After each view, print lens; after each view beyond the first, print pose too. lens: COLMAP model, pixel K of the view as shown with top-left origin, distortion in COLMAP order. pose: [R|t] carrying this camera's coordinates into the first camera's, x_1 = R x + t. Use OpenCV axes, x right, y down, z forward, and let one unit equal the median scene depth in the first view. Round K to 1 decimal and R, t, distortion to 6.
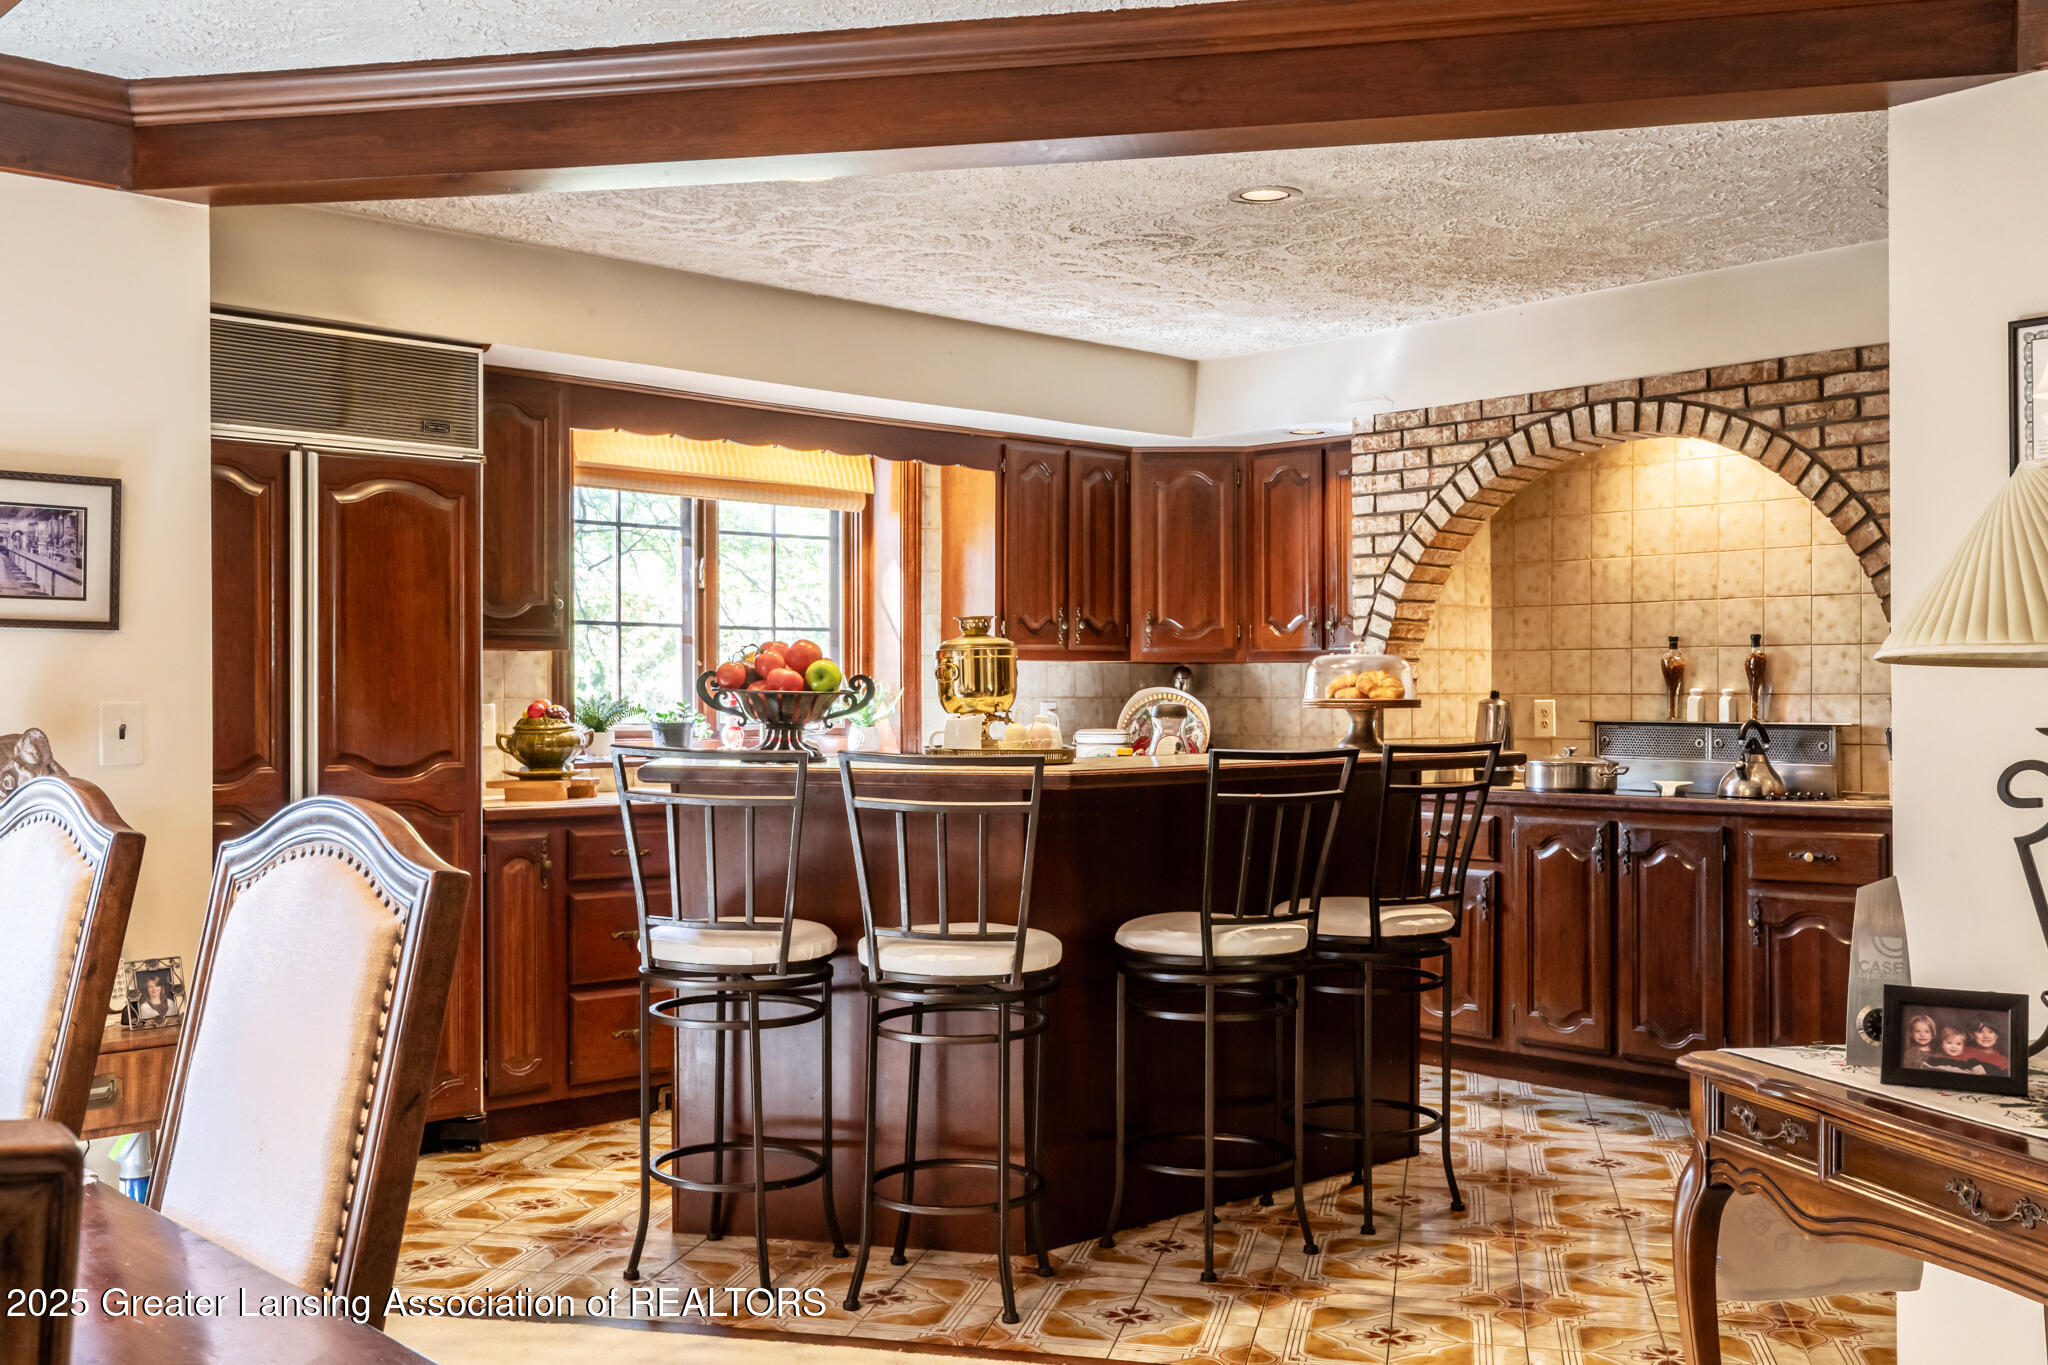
lens RADIAL K [[2051.3, 0, 1023.9], [0, 2051.3, 686.7], [0, 0, 1]] dist [0.017930, 0.000000]
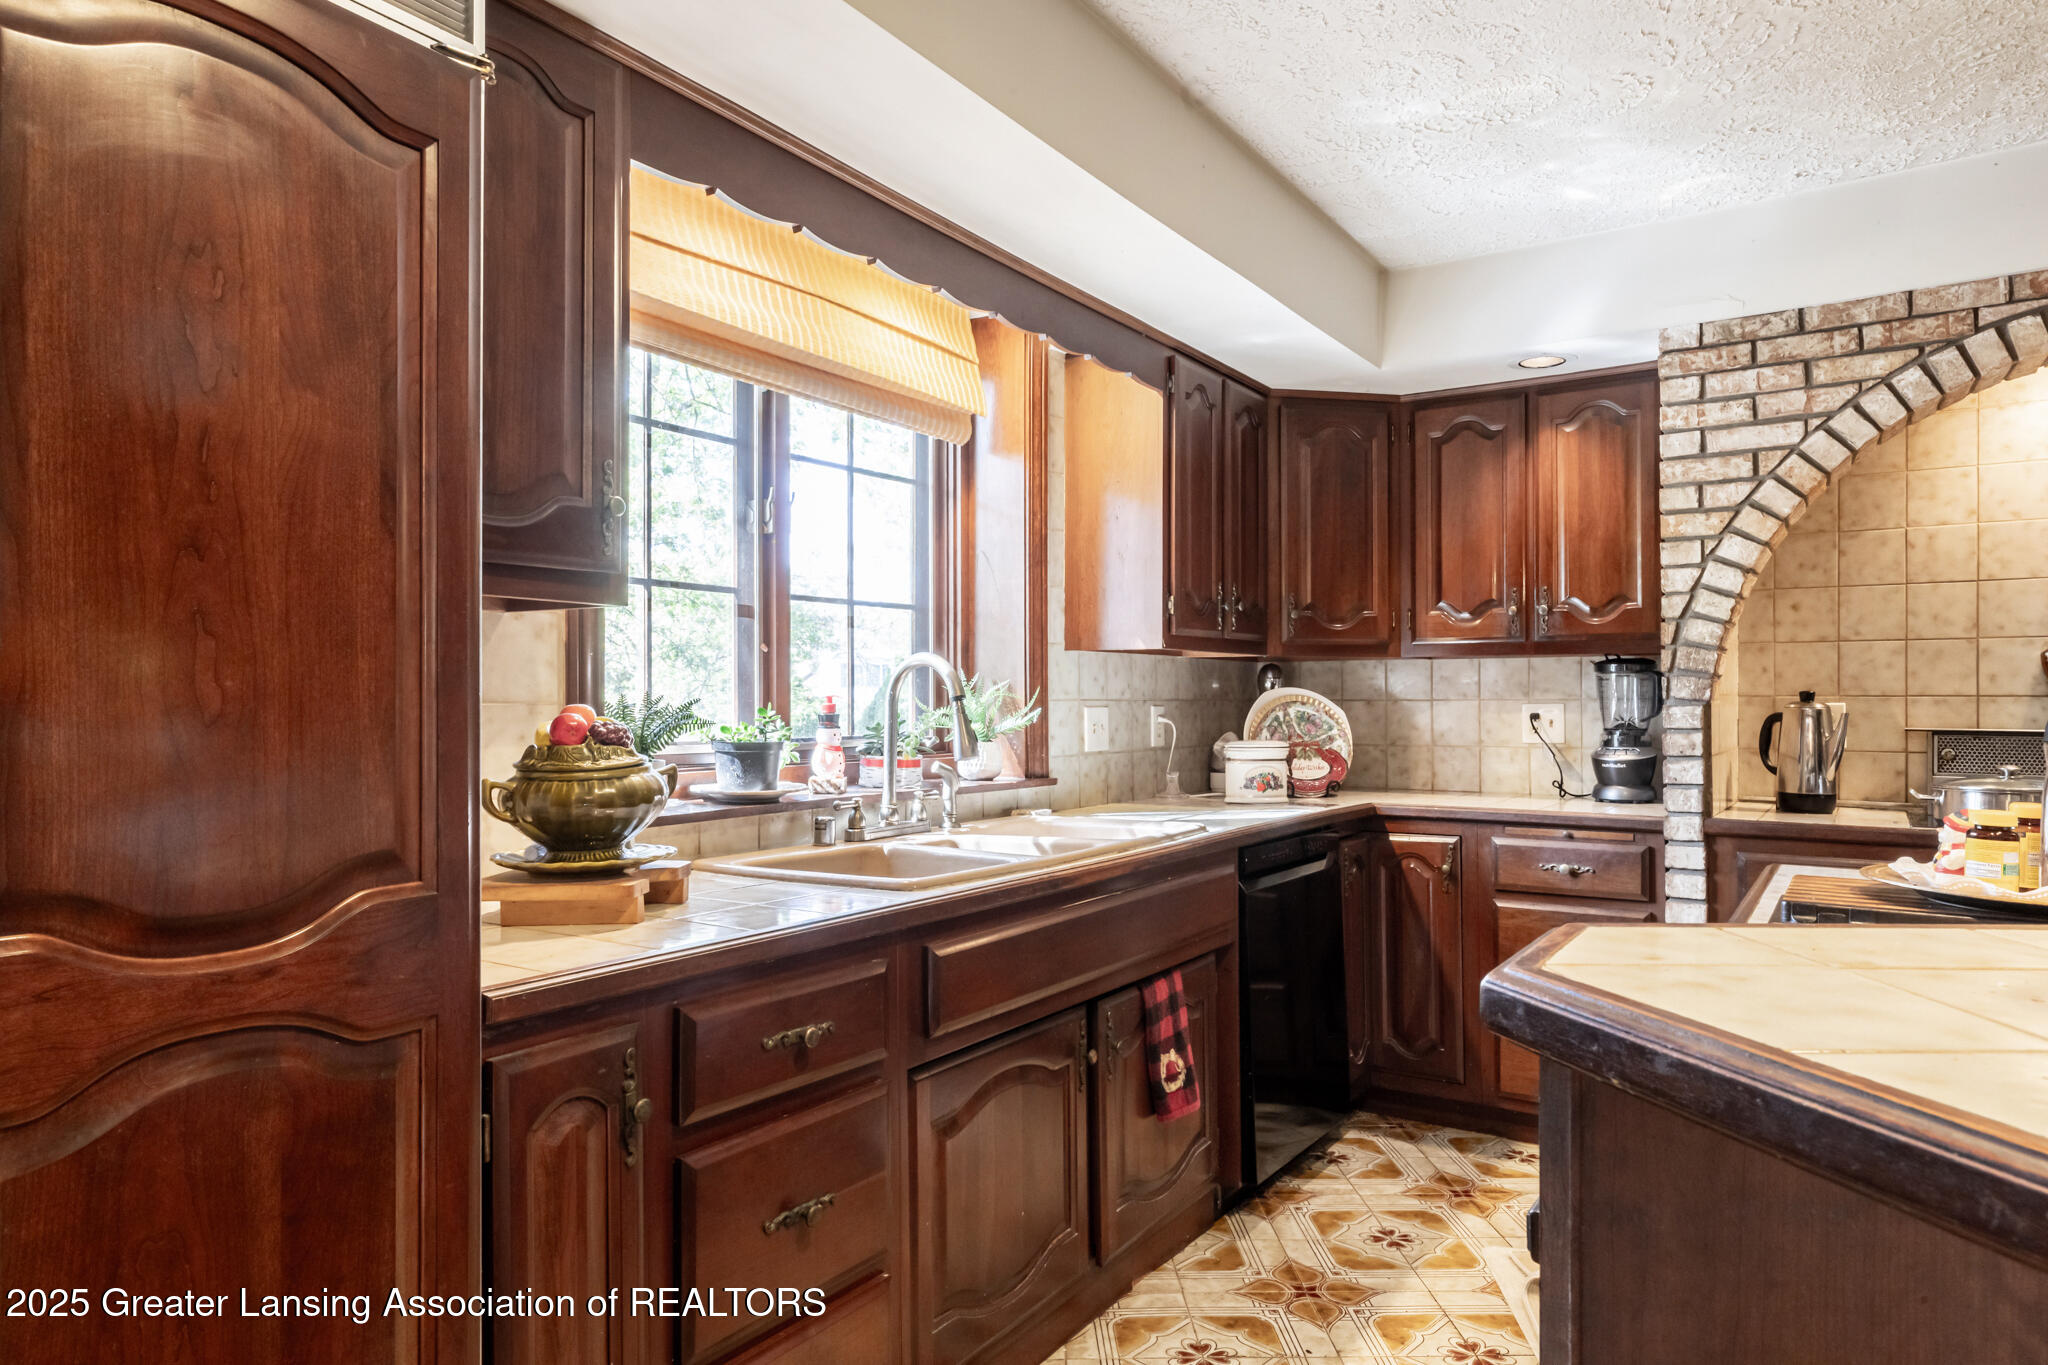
lens RADIAL K [[1280.0, 0, 1024.2], [0, 1280.0, 684.4], [0, 0, 1]] dist [0.004101, 0.001494]
pose [[0.972186, 0.002462, 0.234196, -0.180804], [-0.000834, 0.999975, -0.007049, 0.002991], [-0.234208, 0.006658, 0.972164, 0.609315]]
